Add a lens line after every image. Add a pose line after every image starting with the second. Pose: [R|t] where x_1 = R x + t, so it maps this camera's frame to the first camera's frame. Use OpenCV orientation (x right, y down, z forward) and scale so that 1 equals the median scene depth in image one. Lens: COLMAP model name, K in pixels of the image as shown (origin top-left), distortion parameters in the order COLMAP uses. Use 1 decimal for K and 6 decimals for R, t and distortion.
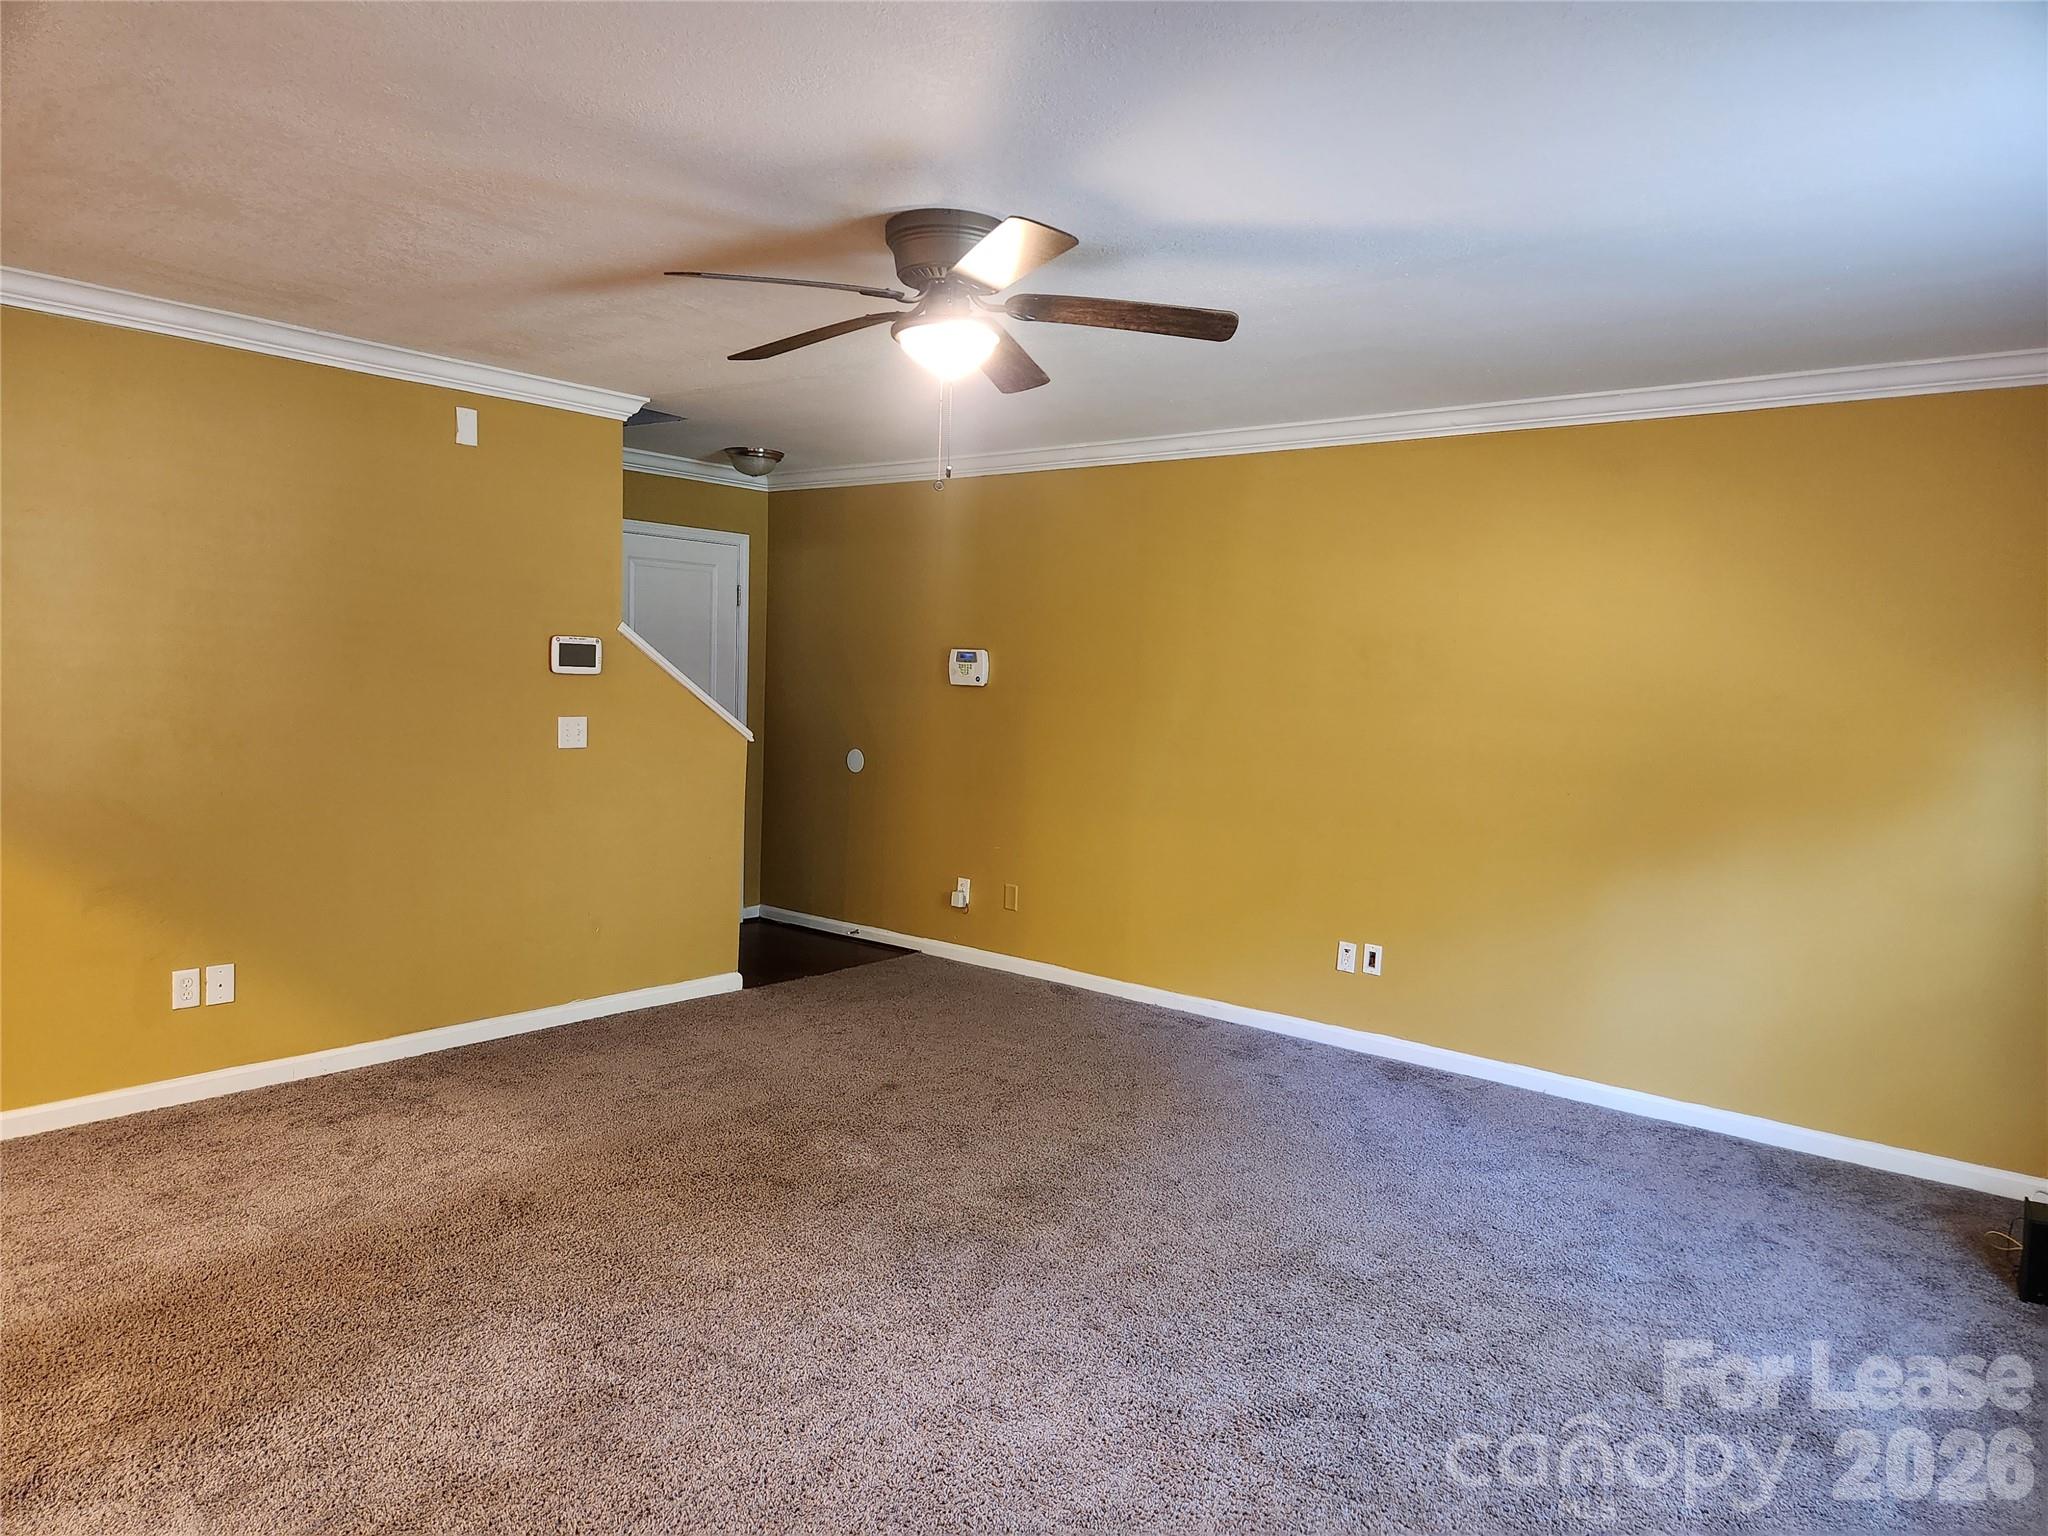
lens RADIAL K [[1380.8, 0, 1055.1], [0, 1380.8, 783.0], [0, 0, 1]] dist [0.054848, -0.044705]
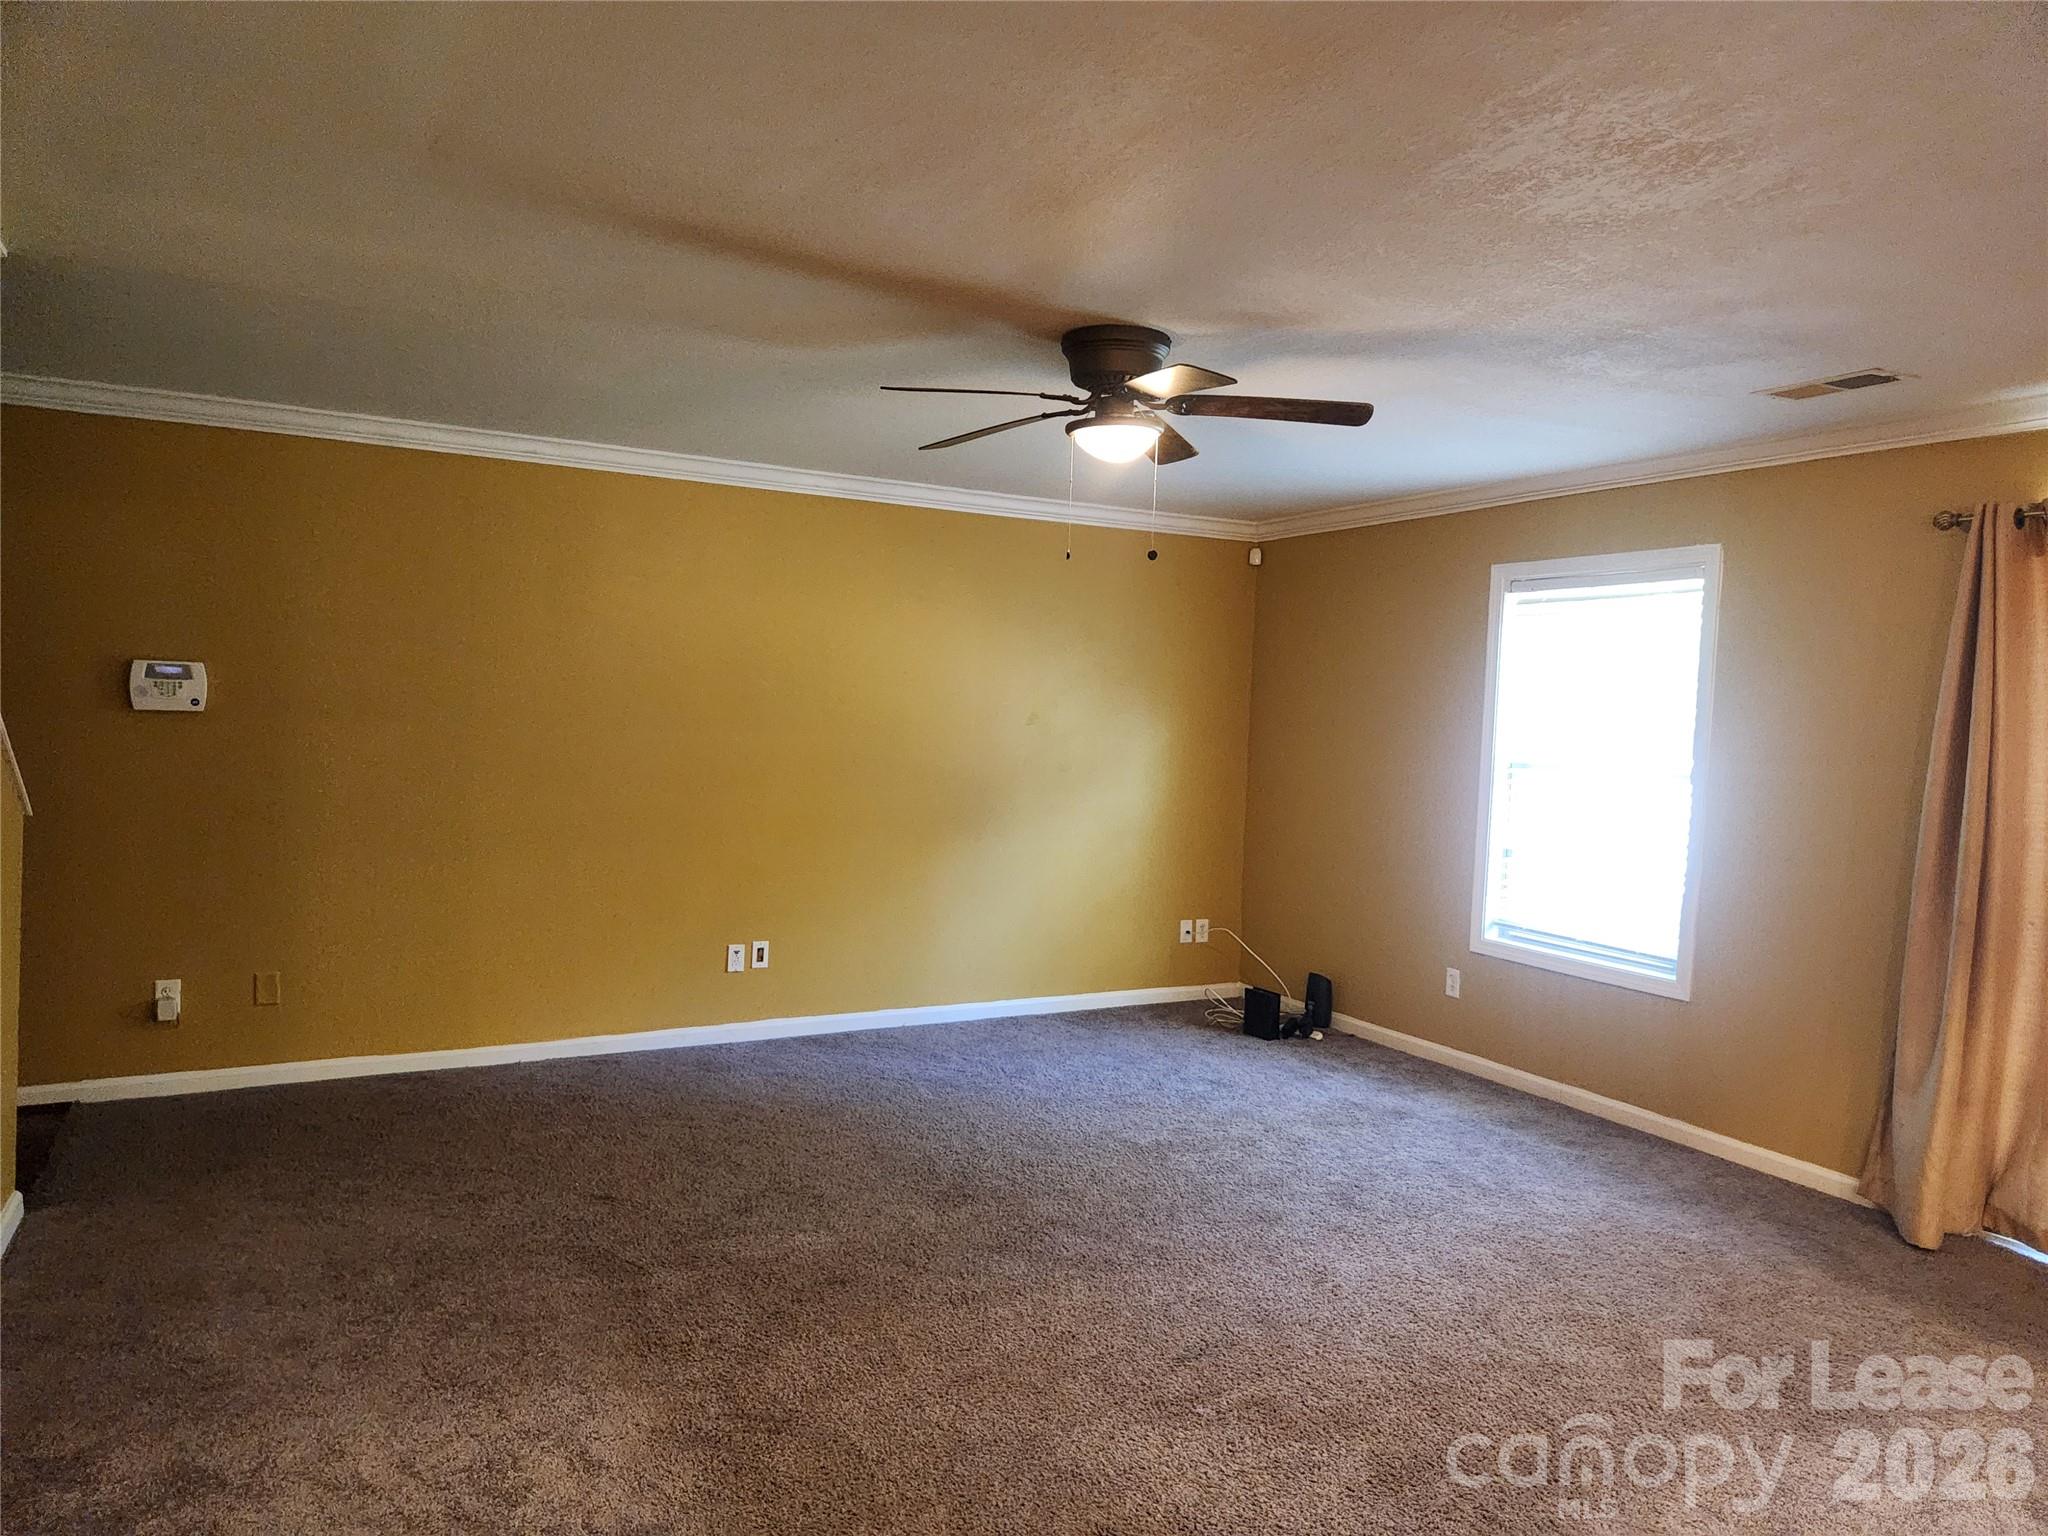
lens RADIAL K [[1380.8, 0, 1051.7], [0, 1380.8, 783.6], [0, 0, 1]] dist [0.054848, -0.044705]
pose [[0.358990, -0.079151, 0.929979, -0.708011], [0.051372, 0.996563, 0.064987, -0.069349], [-0.931926, 0.024445, 0.361823, 0.376415]]
